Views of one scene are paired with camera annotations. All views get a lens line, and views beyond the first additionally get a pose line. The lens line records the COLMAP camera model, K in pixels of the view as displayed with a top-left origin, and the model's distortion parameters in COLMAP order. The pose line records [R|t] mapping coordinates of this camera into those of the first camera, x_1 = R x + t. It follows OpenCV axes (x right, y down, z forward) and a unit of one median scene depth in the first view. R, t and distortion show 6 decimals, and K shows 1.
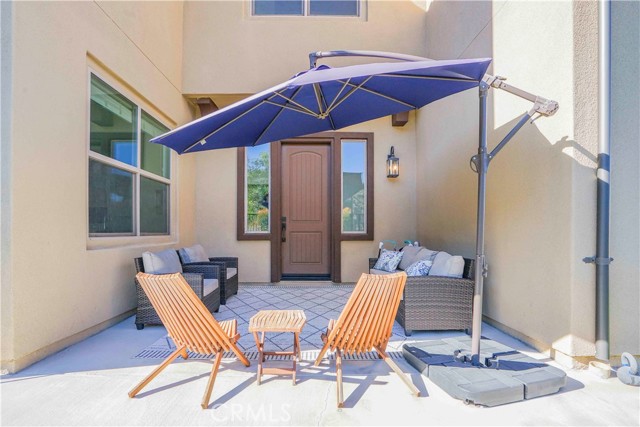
lens RADIAL K [[318.4, 0, 318.5], [0, 318.4, 236.0], [0, 0, 1]] dist [-0.073412, 0.026646]
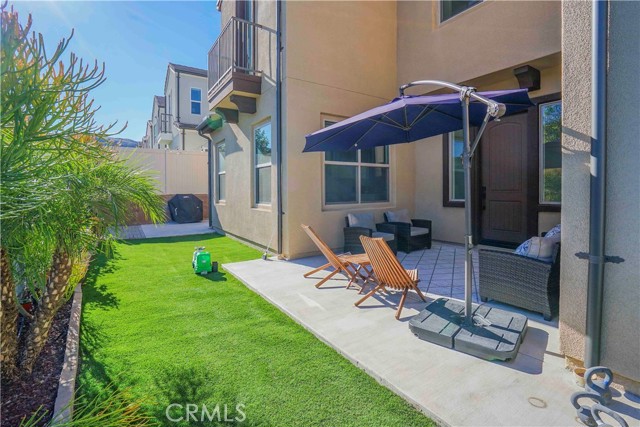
lens RADIAL K [[297.7, 0, 322.1], [0, 297.7, 197.9], [0, 0, 1]] dist [-0.000139, 0.020578]
pose [[0.561560, 0.015053, -0.827299, 0.641958], [-0.002486, 0.999861, 0.016506, -0.055759], [0.827432, -0.007212, 0.561520, -0.067374]]
